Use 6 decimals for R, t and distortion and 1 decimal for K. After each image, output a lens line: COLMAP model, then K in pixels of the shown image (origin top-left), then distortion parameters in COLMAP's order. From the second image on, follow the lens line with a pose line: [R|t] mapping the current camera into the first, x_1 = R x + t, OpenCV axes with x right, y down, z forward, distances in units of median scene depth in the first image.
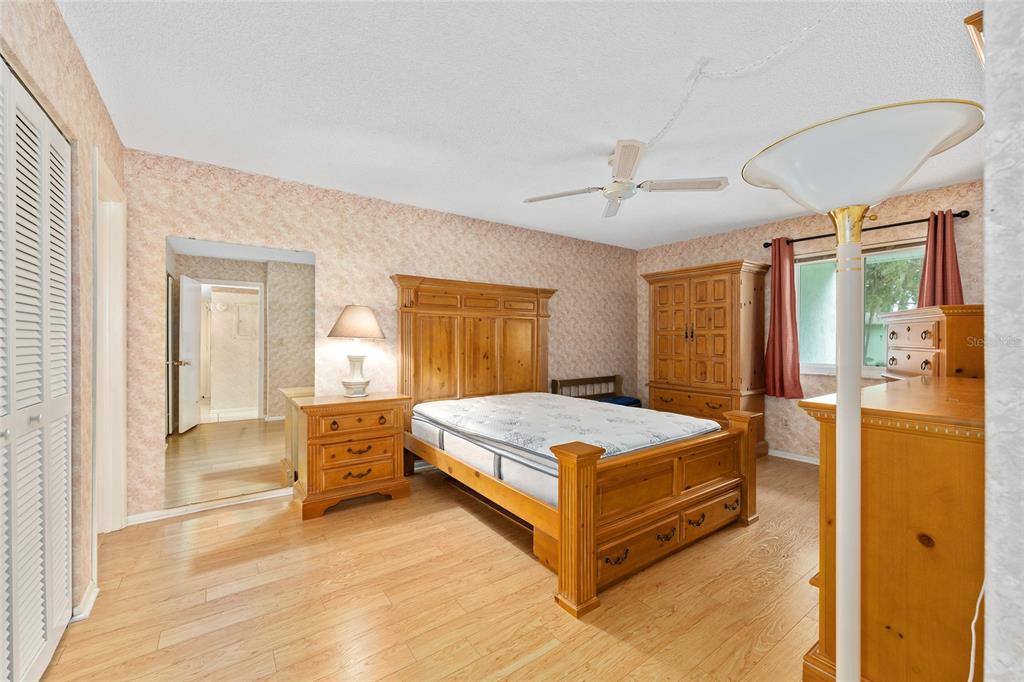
lens RADIAL K [[409.3, 0, 513.1], [0, 409.3, 340.5], [0, 0, 1]] dist [-0.006128, -0.000090]
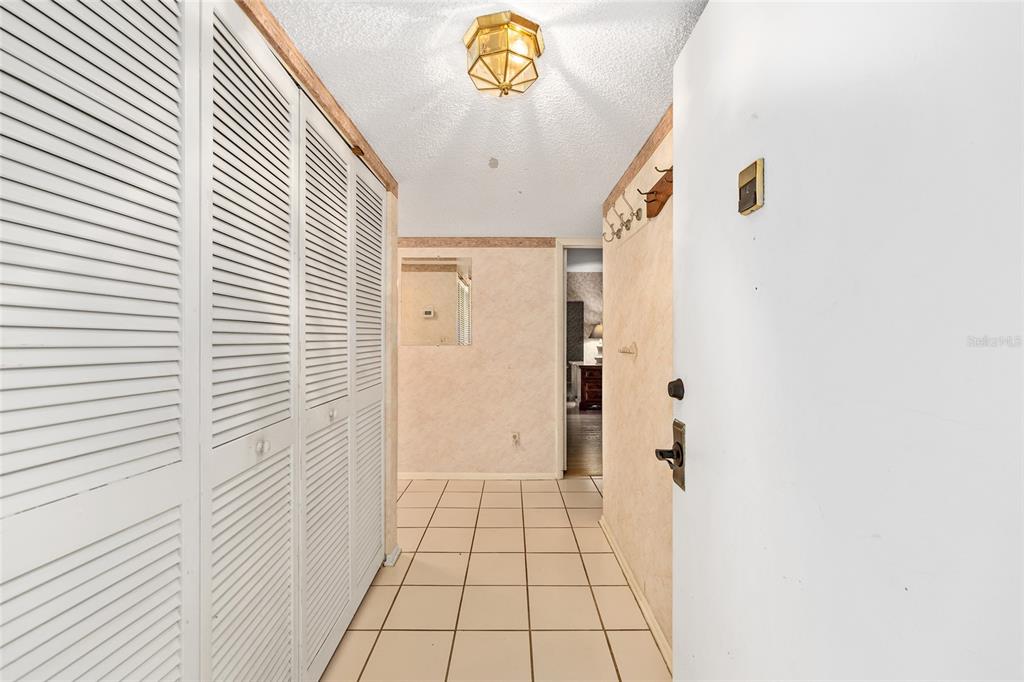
lens RADIAL K [[409.3, 0, 512.5], [0, 409.3, 339.4], [0, 0, 1]] dist [-0.006128, -0.000090]
pose [[0.814503, 0.001135, -0.580158, 0.540514], [0.000229, 0.999997, 0.002278, -0.006456], [0.580159, -0.001988, 0.814500, -1.140530]]
